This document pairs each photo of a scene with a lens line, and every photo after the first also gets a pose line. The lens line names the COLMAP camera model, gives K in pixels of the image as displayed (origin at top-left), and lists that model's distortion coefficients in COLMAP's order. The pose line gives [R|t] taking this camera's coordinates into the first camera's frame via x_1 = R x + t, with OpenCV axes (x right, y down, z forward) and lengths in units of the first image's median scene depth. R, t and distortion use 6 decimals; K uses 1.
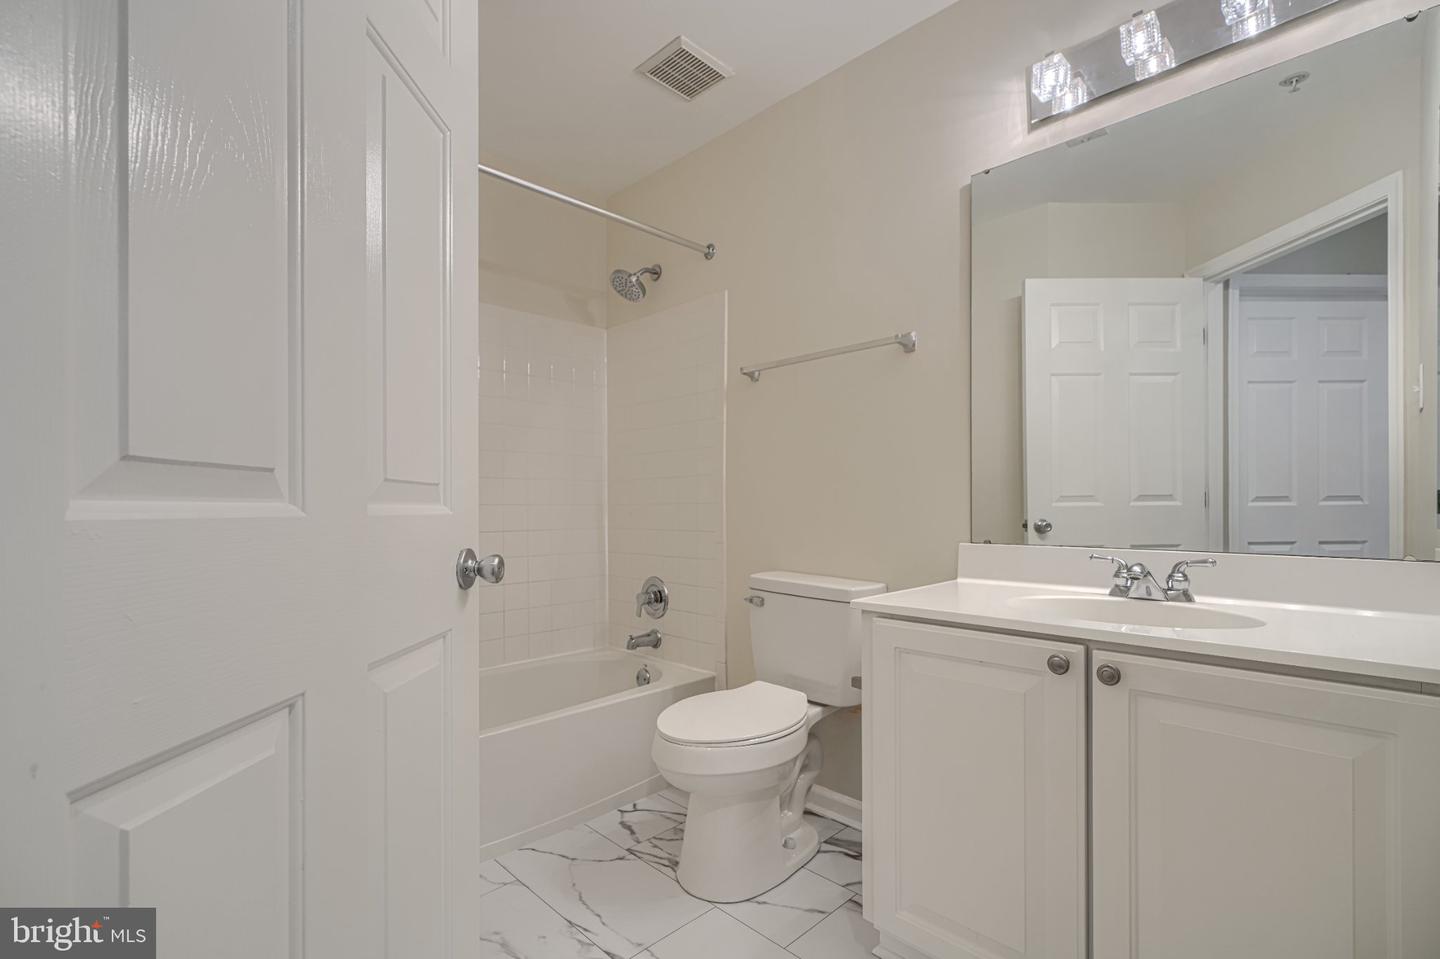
lens RADIAL K [[652.3, 0, 710.4], [0, 652.3, 501.5], [0, 0, 1]] dist [-0.001238, -0.000514]
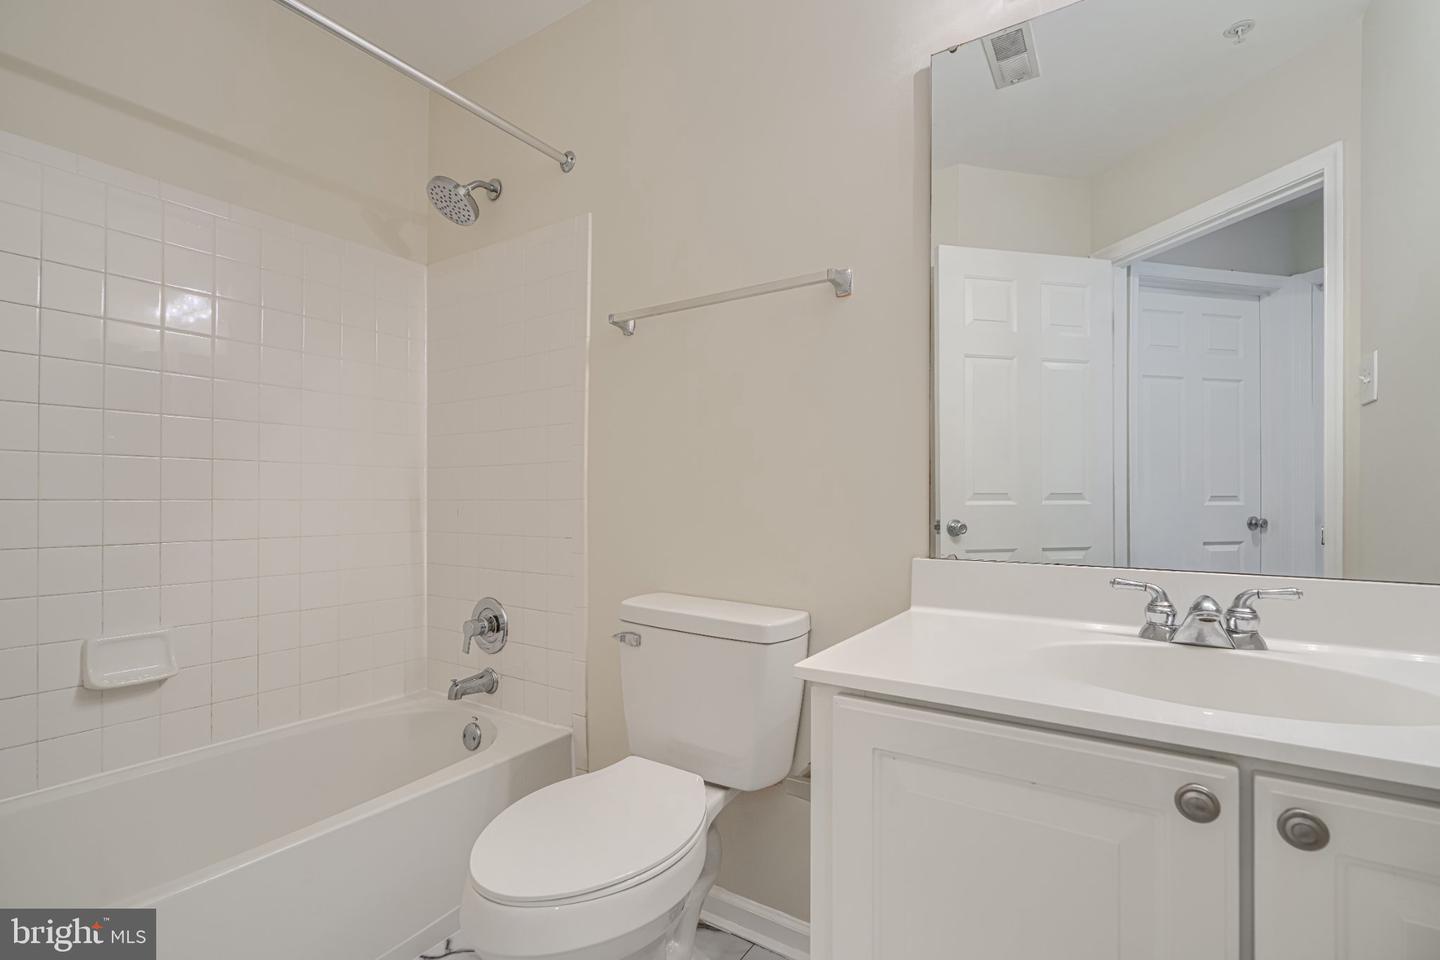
lens RADIAL K [[652.3, 0, 710.4], [0, 652.3, 502.0], [0, 0, 1]] dist [-0.001238, -0.000514]
pose [[0.978589, 0.005861, 0.205742, 0.007966], [-0.008091, 0.999917, 0.009996, -0.003262], [-0.205667, -0.011447, 0.978555, 0.251903]]
